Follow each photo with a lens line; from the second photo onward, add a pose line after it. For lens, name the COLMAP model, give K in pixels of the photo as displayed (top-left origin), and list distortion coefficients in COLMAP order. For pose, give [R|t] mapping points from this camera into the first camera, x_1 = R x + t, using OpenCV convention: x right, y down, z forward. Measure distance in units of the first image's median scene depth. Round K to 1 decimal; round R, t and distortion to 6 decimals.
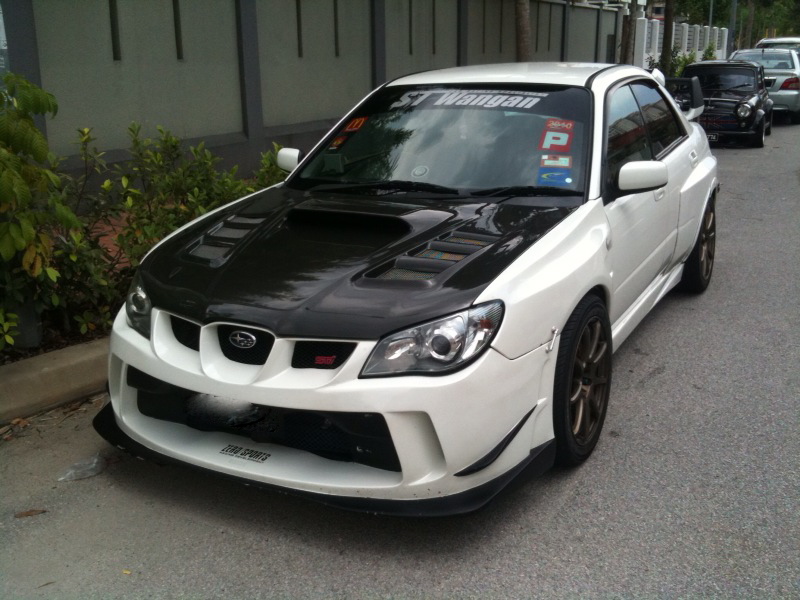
lens RADIAL K [[792.0, 0, 400.0], [0, 792.0, 300.0], [0, 0, 1]] dist [0.008567, 0.001937]
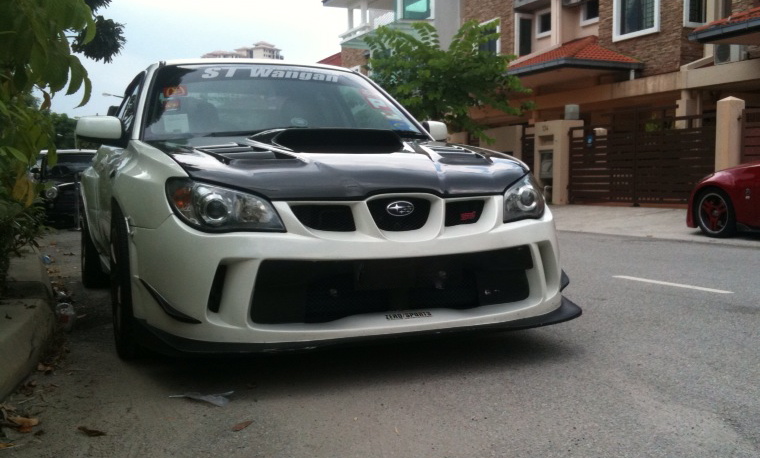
lens RADIAL K [[833.3, 0, 380.0], [0, 833.3, 229.0], [0, 0, 1]] dist [-0.140834, -0.000494]
pose [[0.670063, -0.046197, 0.740866, -1.023103], [0.208622, 0.969554, -0.128228, 0.209331], [-0.712385, 0.240481, 0.659299, 0.249404]]
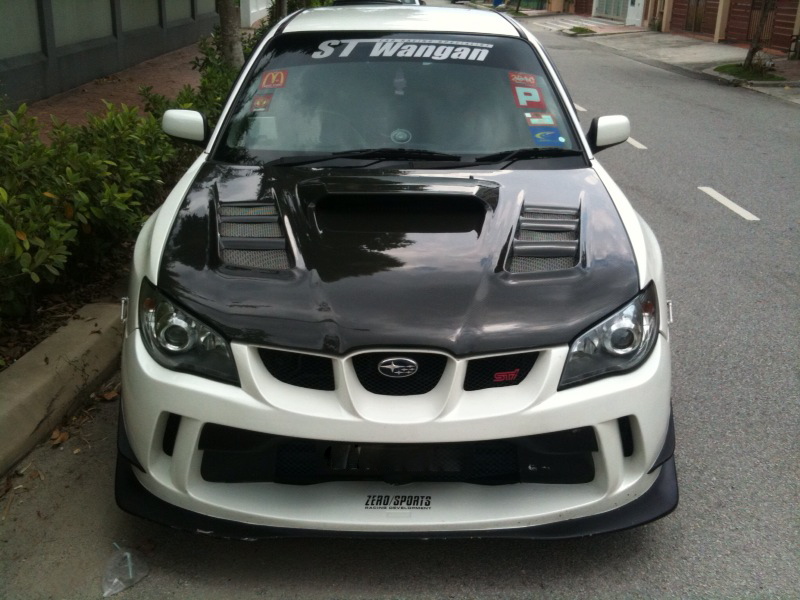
lens RADIAL K [[811.0, 0, 400.0], [0, 811.0, 300.0], [0, 0, 1]] dist [-0.006055, -0.018894]
pose [[0.892739, -0.133431, 0.430364, -0.515094], [0.100812, 0.990083, 0.097844, -0.093478], [-0.439151, -0.043963, 0.897337, 0.248540]]
